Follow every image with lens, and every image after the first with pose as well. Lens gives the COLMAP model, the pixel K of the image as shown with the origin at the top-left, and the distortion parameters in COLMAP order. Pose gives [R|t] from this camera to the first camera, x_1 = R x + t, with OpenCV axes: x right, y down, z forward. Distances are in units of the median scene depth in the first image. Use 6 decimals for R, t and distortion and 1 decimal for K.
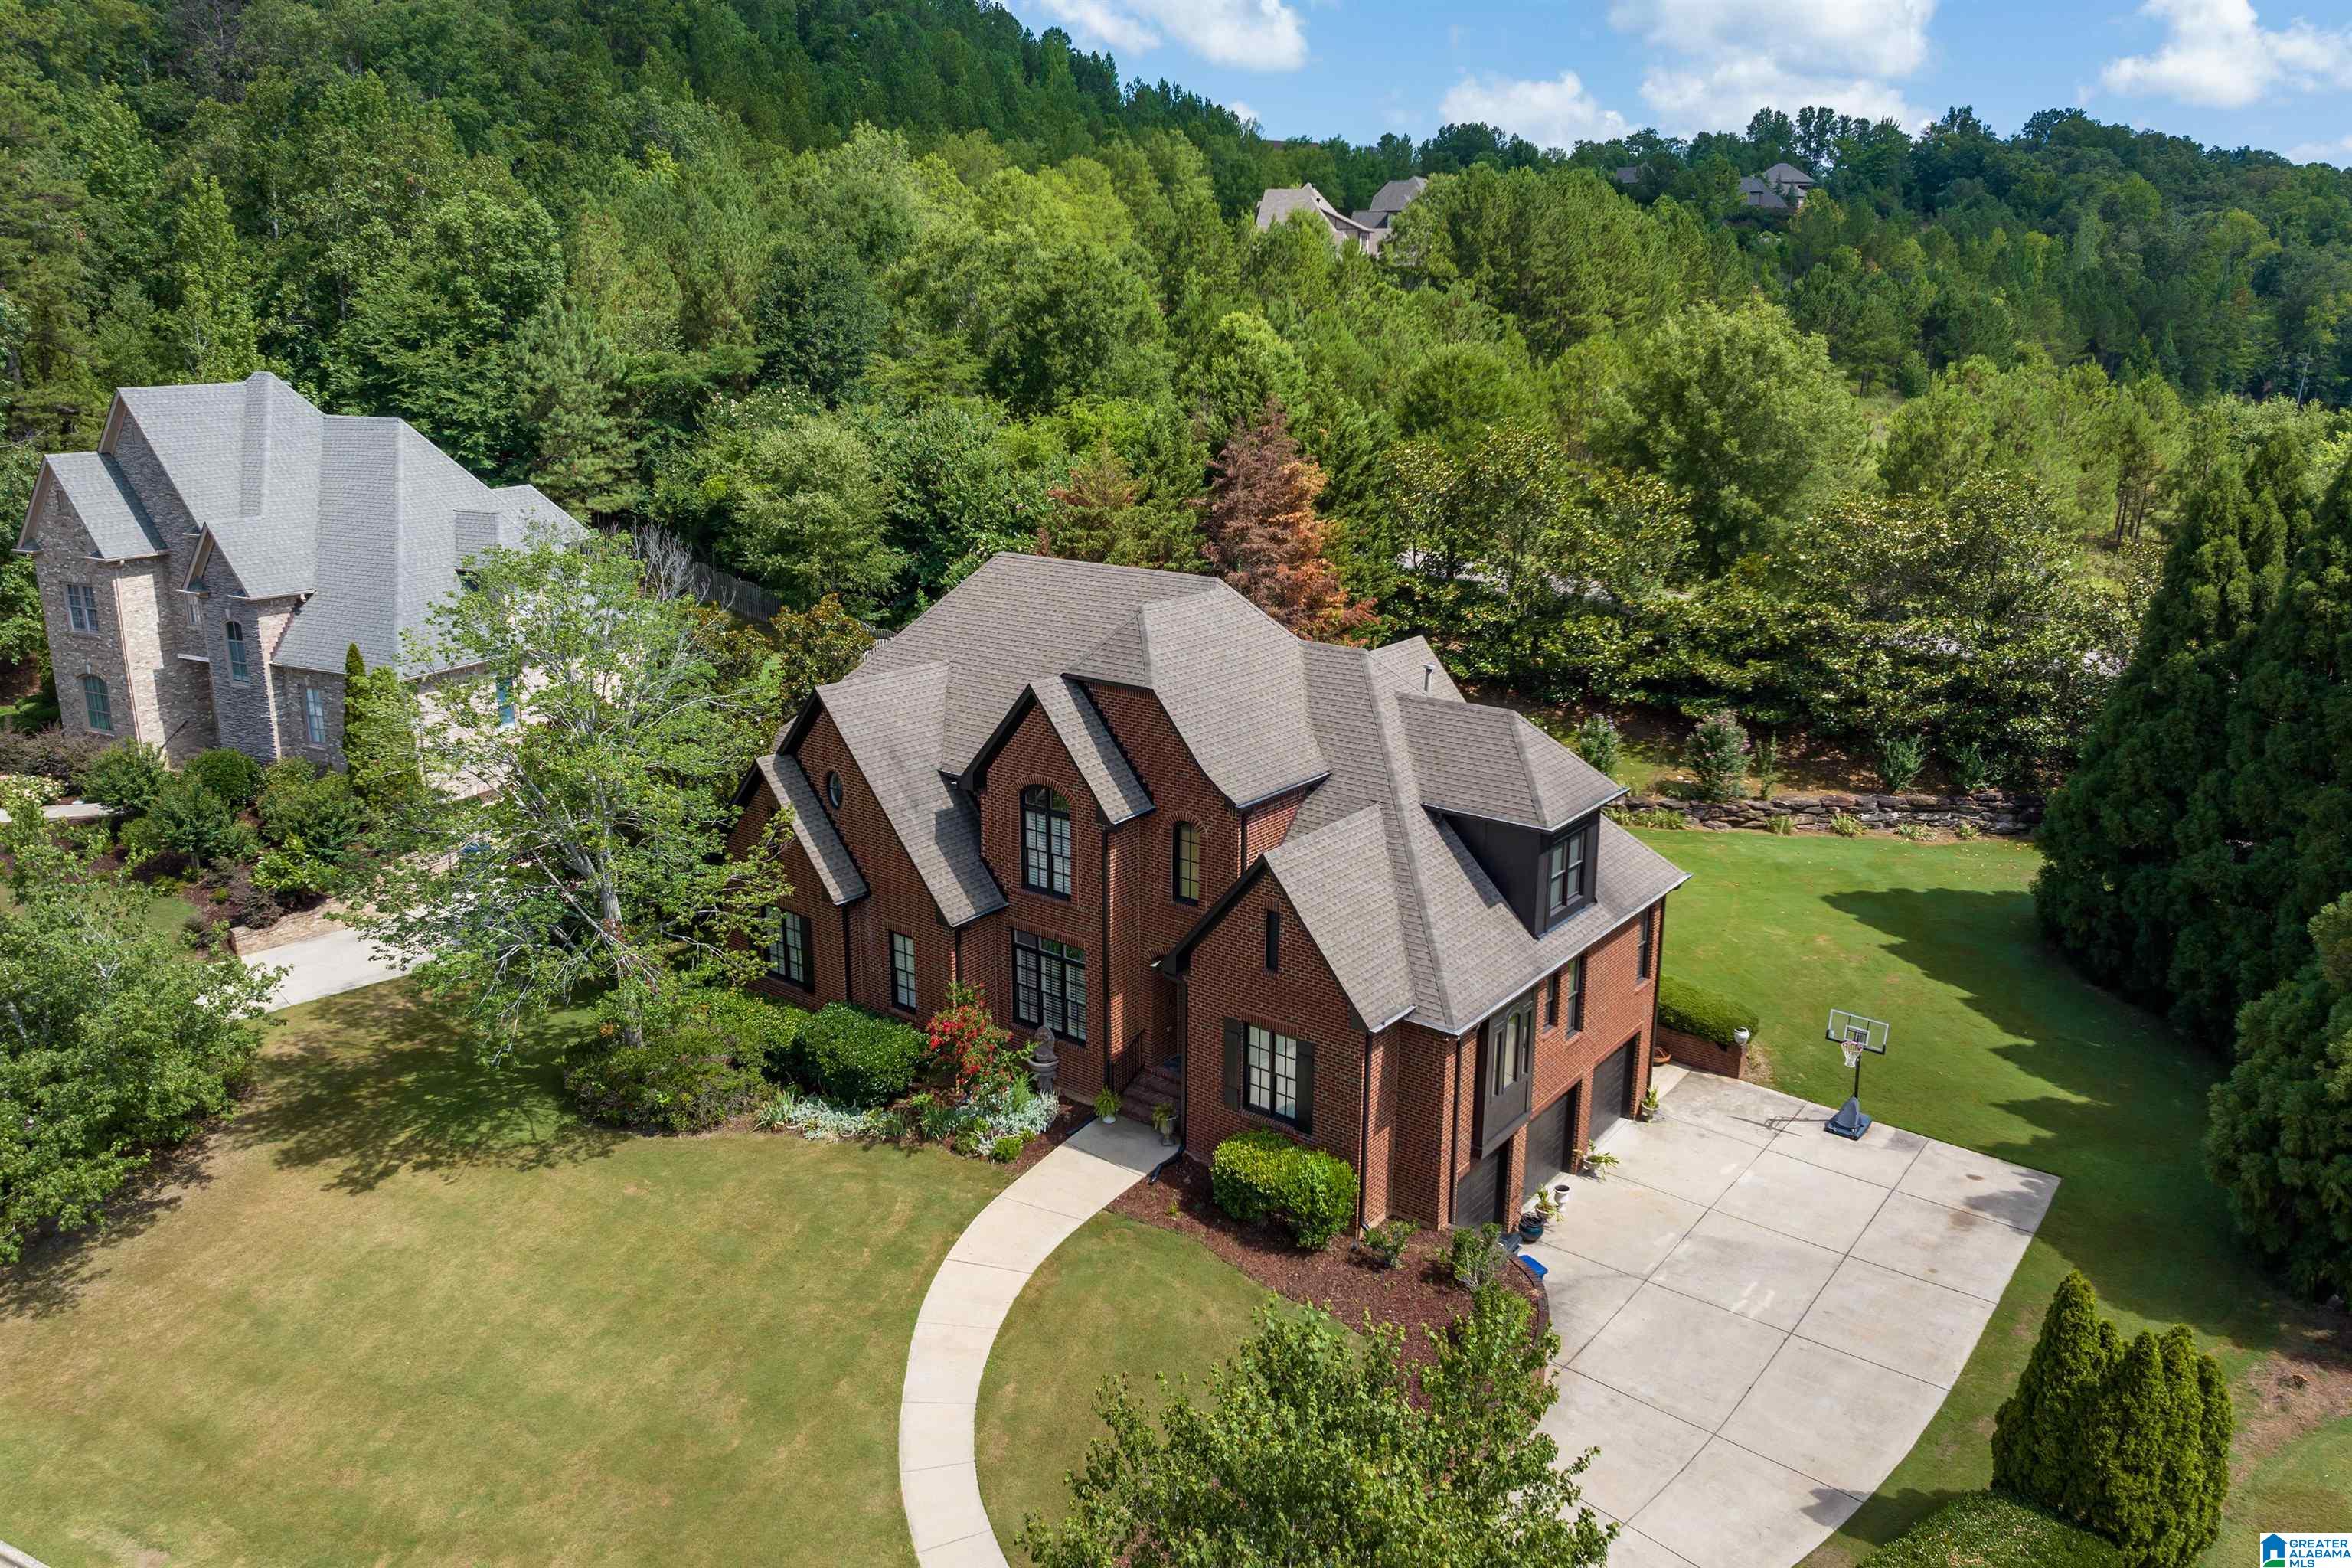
lens RADIAL K [[1633.8, 0, 1182.3], [0, 1633.8, 741.5], [0, 0, 1]] dist [-0.039387, 0.008271]
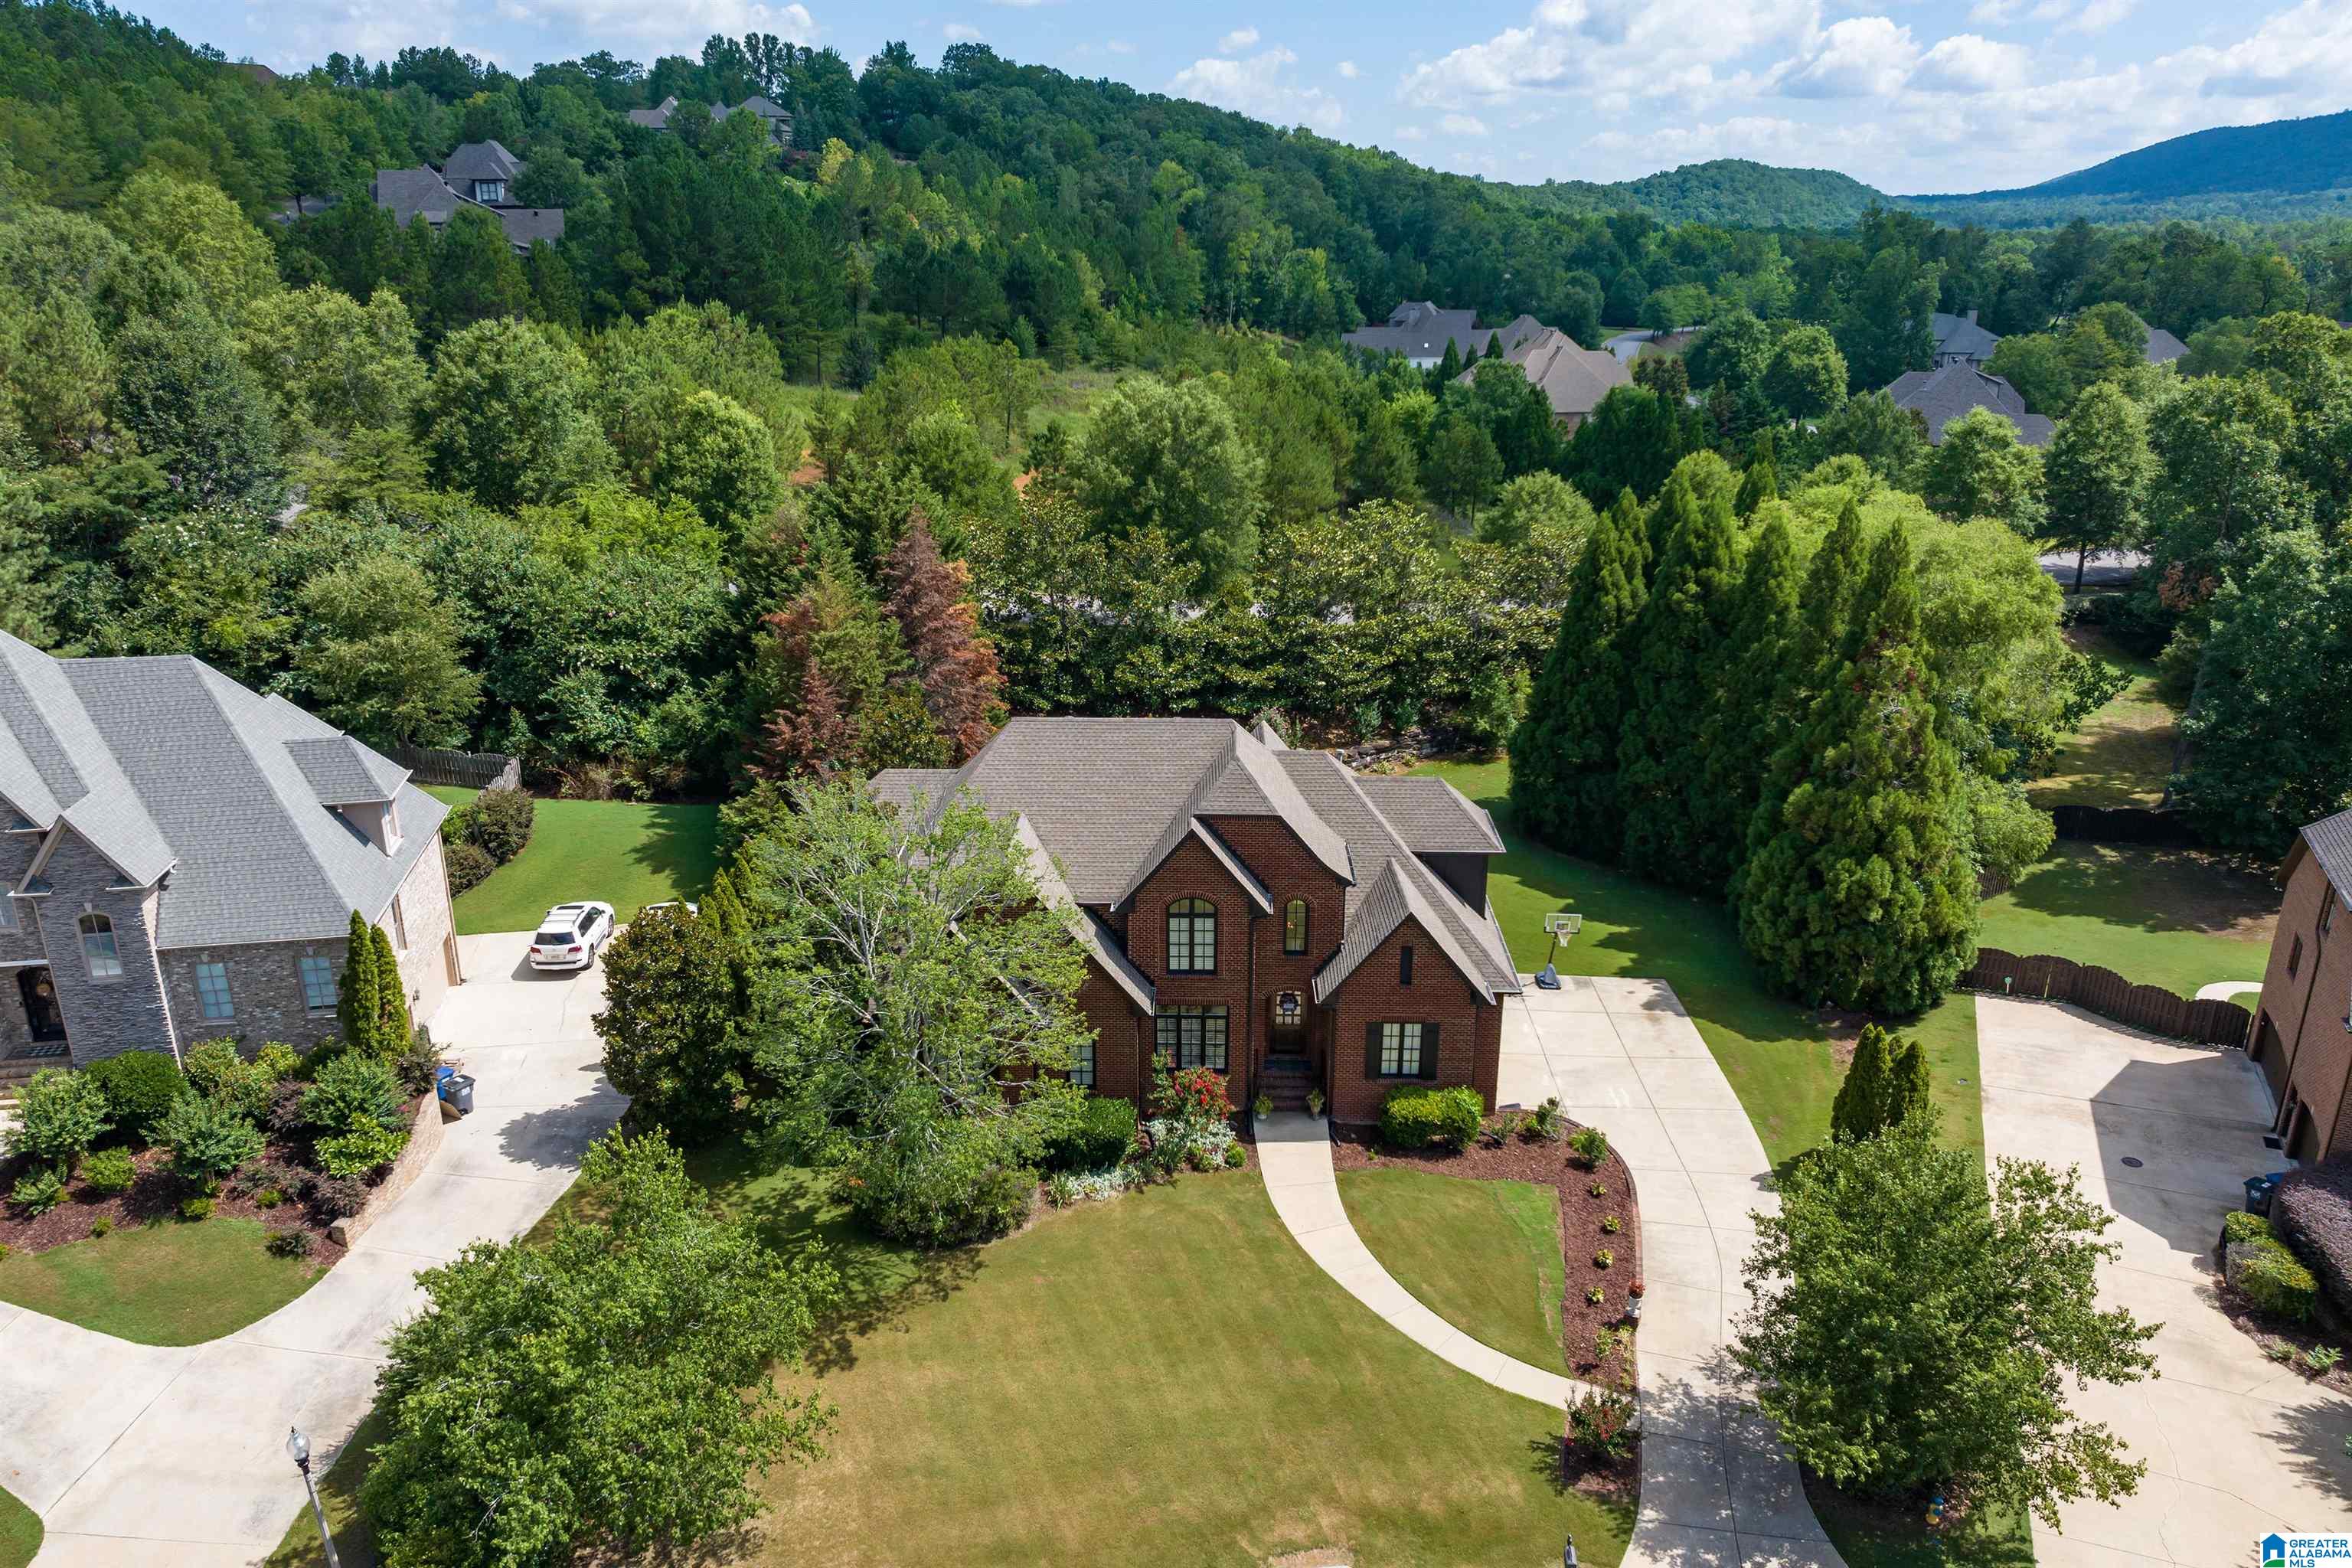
lens RADIAL K [[1631.4, 0, 1176.0], [0, 1631.4, 784.0], [0, 0, 1]] dist [-0.041966, 0.002082]
pose [[0.808587, -0.197179, 0.554354, -0.836934], [0.150026, 0.980125, 0.129793, -0.246032], [-0.568929, -0.021781, 0.822098, -0.108633]]
